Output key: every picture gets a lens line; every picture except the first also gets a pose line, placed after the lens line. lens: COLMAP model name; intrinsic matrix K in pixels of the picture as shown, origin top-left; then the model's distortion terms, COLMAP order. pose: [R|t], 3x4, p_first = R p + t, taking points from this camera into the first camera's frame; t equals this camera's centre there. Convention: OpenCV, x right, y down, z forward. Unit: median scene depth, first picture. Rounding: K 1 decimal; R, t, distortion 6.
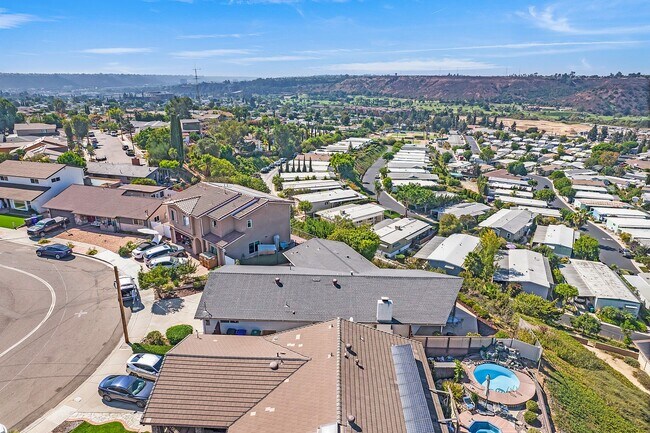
lens RADIAL K [[416.3, 0, 322.2], [0, 416.3, 215.1], [0, 0, 1]] dist [-0.077442, 0.078380]
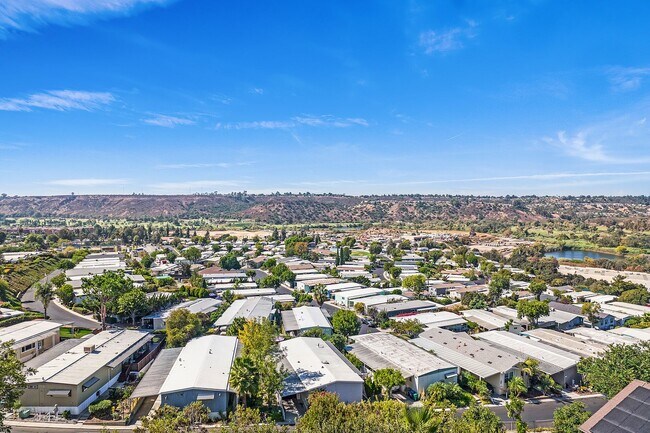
lens RADIAL K [[416.3, 0, 322.2], [0, 416.3, 215.1], [0, 0, 1]] dist [-0.077442, 0.078380]
pose [[0.755158, -0.026622, 0.655002, 0.029958], [0.210470, 0.956123, -0.203792, 0.015112], [-0.620837, 0.291753, 0.727627, 0.167239]]
